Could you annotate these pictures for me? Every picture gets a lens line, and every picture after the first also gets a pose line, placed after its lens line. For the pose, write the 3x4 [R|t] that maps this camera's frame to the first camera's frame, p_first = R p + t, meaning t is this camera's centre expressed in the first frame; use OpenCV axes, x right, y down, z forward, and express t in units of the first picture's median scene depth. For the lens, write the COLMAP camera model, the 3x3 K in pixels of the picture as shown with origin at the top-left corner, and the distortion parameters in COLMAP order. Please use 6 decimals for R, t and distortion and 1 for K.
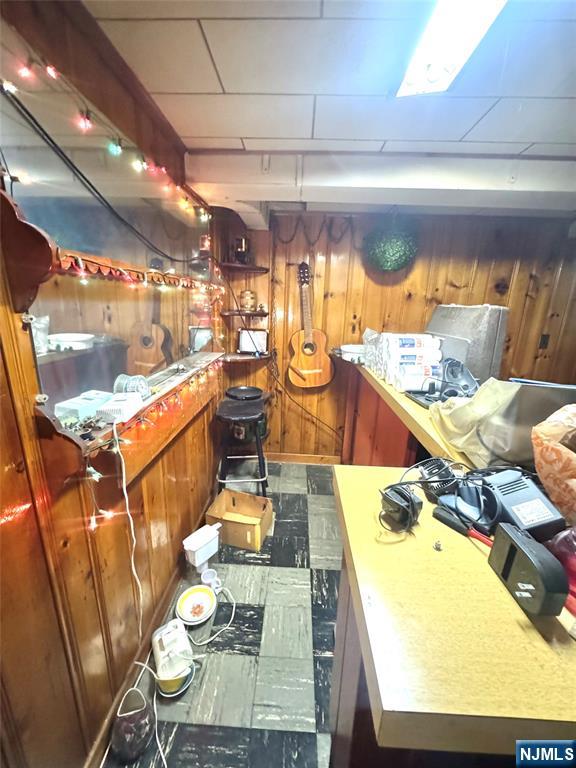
lens RADIAL K [[308.4, 0, 287.7], [0, 308.4, 383.4], [0, 0, 1]] dist [-0.004938, 0.000002]
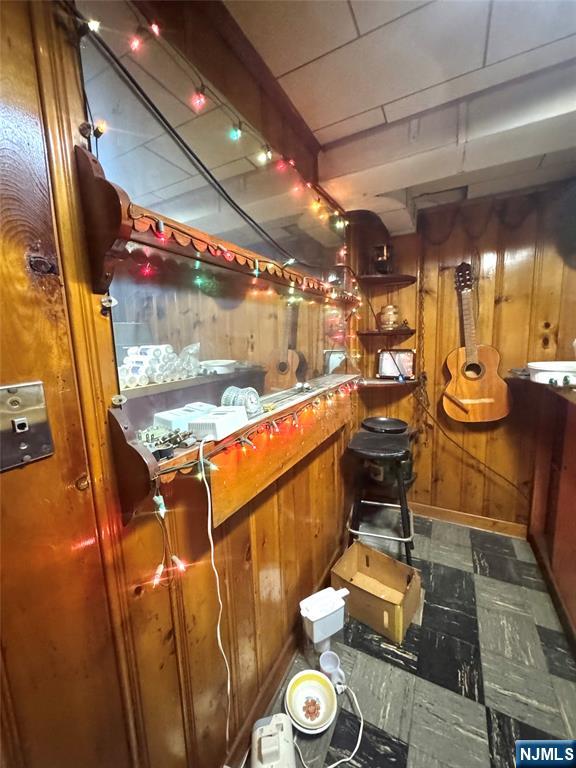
lens RADIAL K [[308.4, 0, 287.3], [0, 308.4, 383.4], [0, 0, 1]] dist [-0.004938, 0.000002]
pose [[0.899847, -0.002780, -0.436196, -0.017840], [-0.047469, 0.993417, -0.104257, 0.028566], [0.433615, 0.114521, 0.893792, 0.190680]]
